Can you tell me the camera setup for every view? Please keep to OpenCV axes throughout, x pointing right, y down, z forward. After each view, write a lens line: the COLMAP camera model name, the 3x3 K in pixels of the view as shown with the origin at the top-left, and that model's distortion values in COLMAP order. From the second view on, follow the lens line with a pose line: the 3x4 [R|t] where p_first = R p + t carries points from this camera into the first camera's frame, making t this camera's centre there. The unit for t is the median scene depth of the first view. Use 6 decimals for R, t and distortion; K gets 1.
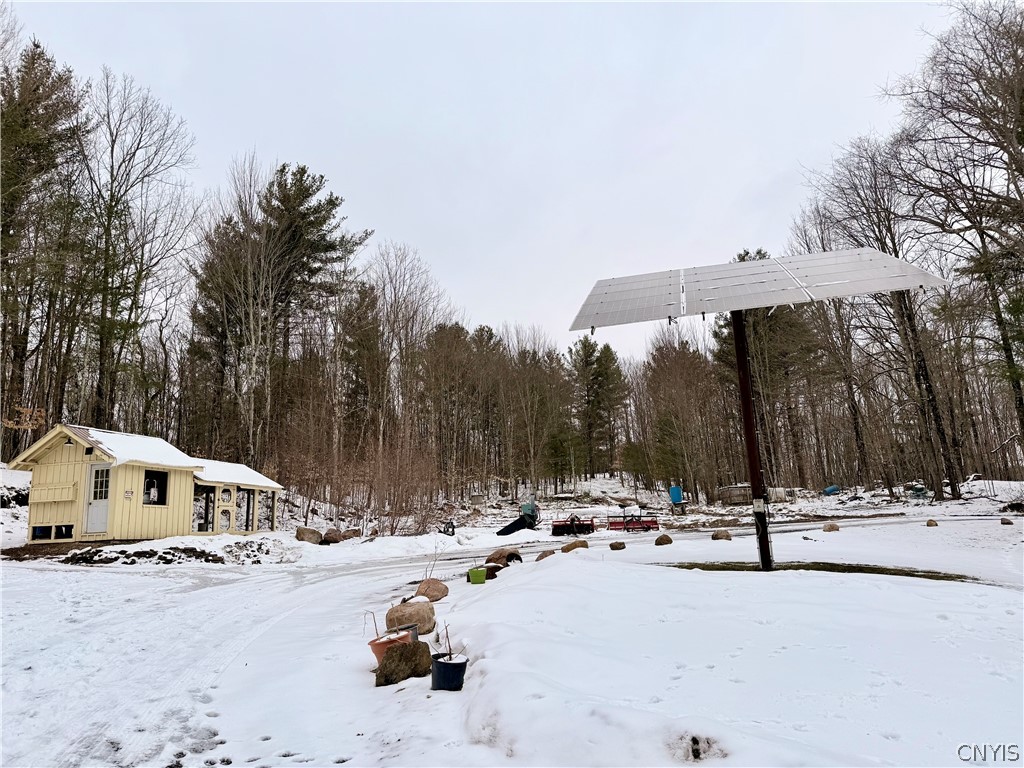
lens RADIAL K [[712.0, 0, 512.9], [0, 712.0, 383.2], [0, 0, 1]] dist [0.011064, -0.000765]
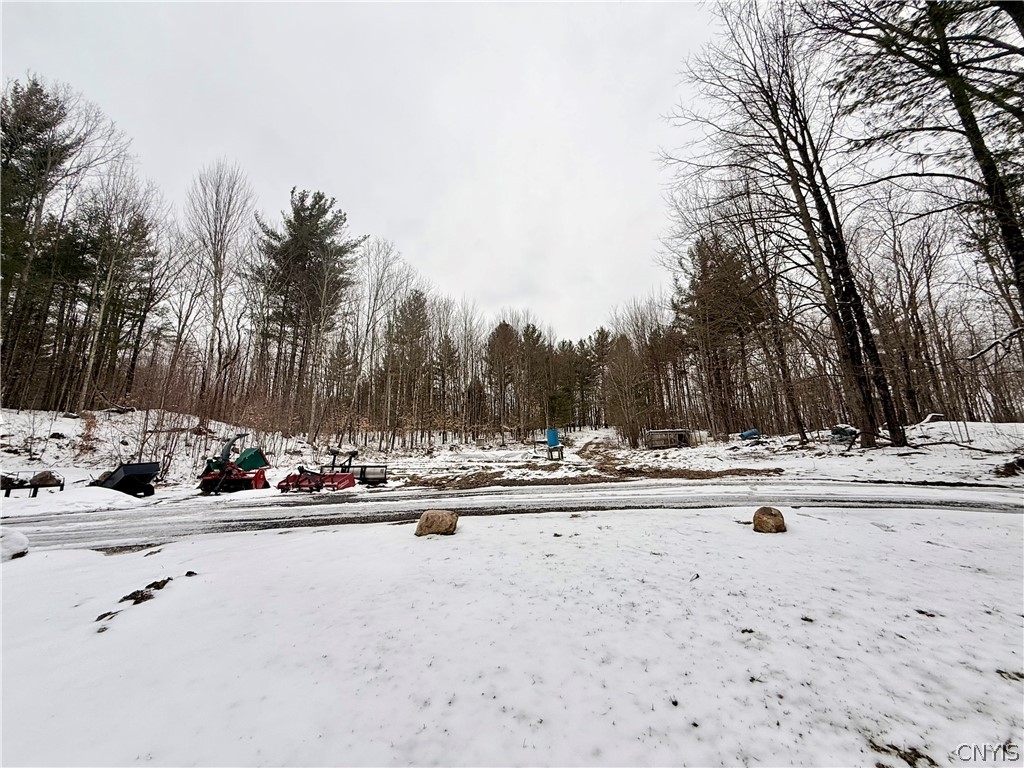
lens RADIAL K [[406.1, 0, 508.1], [0, 406.1, 380.1], [0, 0, 1]] dist [-0.003209, -0.000070]
pose [[0.970383, -0.025693, -0.240202, 0.391745], [0.028292, 0.999572, 0.007377, 0.095749], [0.239910, -0.013955, 0.970695, 0.597227]]
